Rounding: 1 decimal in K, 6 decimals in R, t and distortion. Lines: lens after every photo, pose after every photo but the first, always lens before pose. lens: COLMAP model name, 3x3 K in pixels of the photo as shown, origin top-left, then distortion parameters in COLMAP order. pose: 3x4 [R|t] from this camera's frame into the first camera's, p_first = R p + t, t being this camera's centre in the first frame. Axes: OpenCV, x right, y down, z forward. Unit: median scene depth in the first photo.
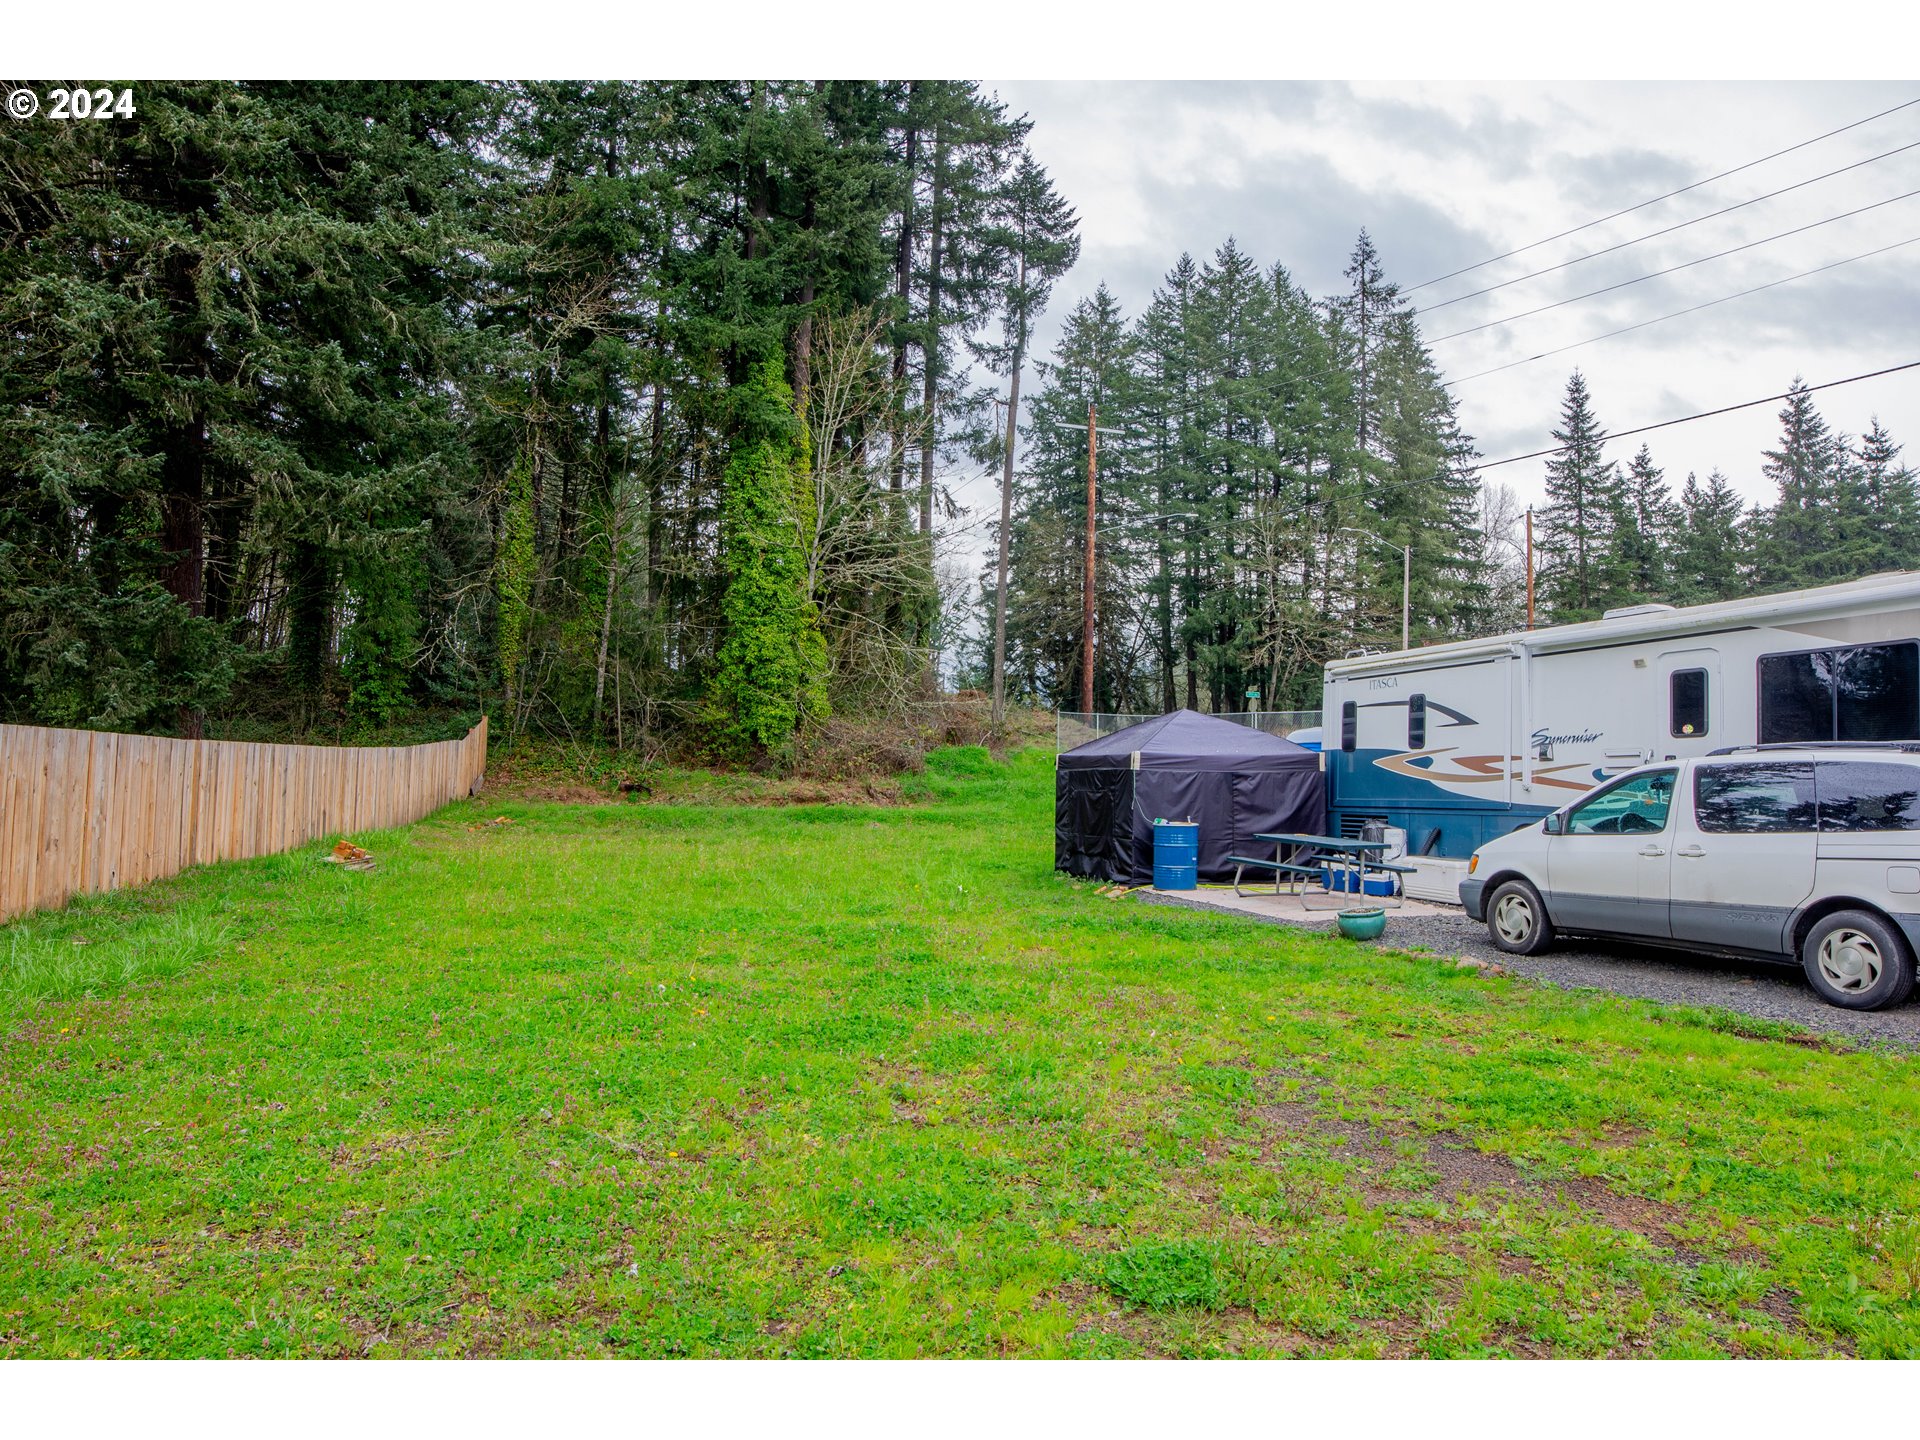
lens RADIAL K [[1248.7, 0, 954.6], [0, 1248.7, 728.1], [0, 0, 1]] dist [-0.121678, 0.052762]
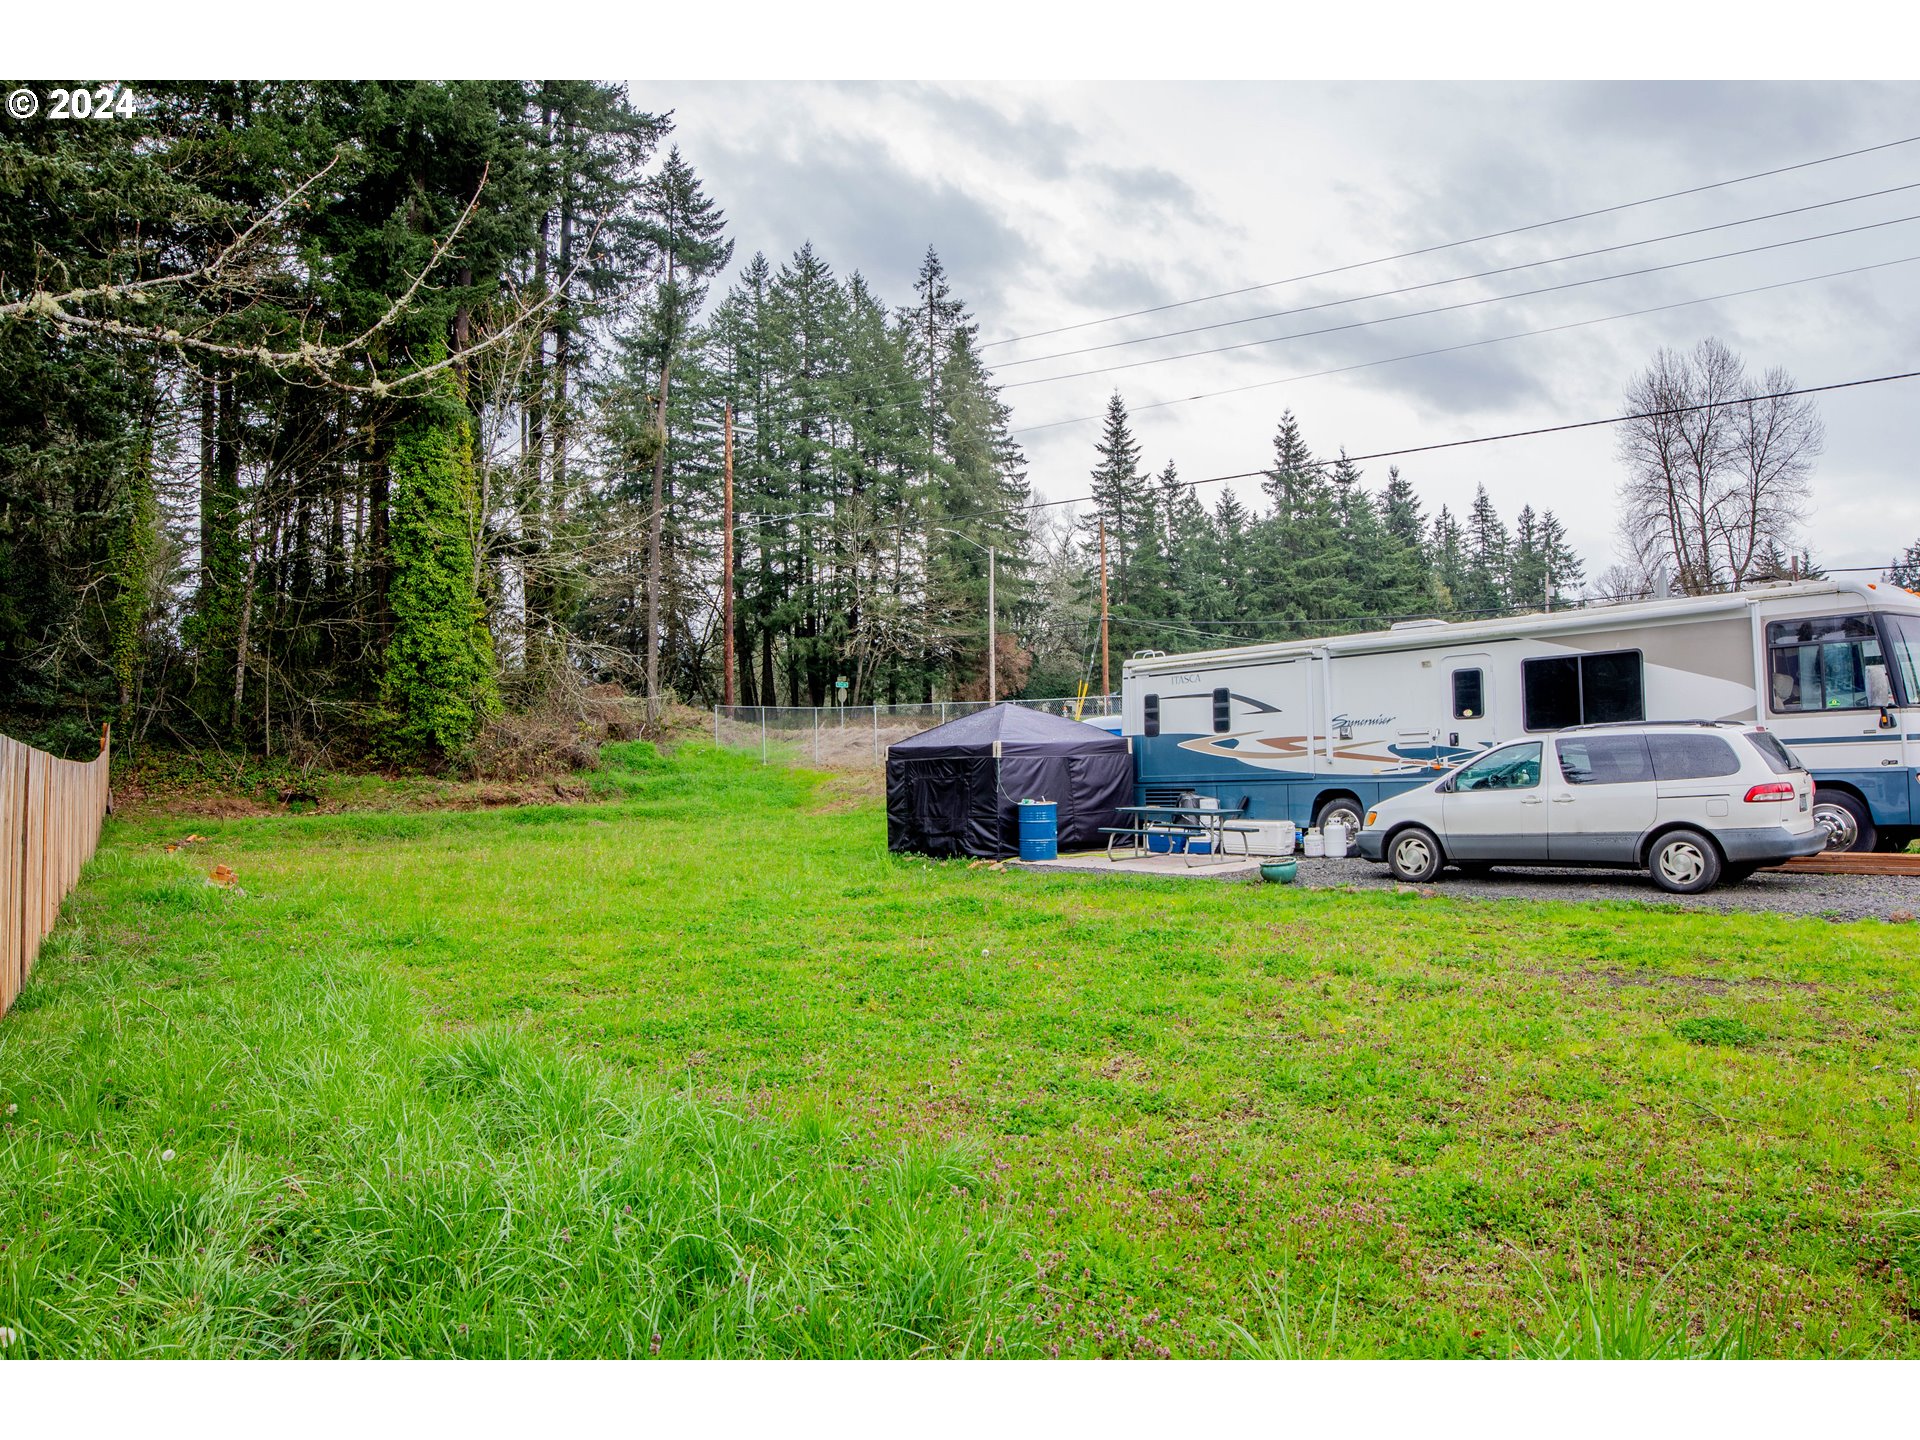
lens RADIAL K [[1248.7, 0, 954.6], [0, 1248.7, 728.1], [0, 0, 1]] dist [-0.121678, 0.052762]
pose [[0.924488, -0.025093, 0.380385, -0.120206], [0.021780, 0.999678, 0.013011, -0.003371], [-0.380589, -0.003743, 0.924737, -0.014848]]
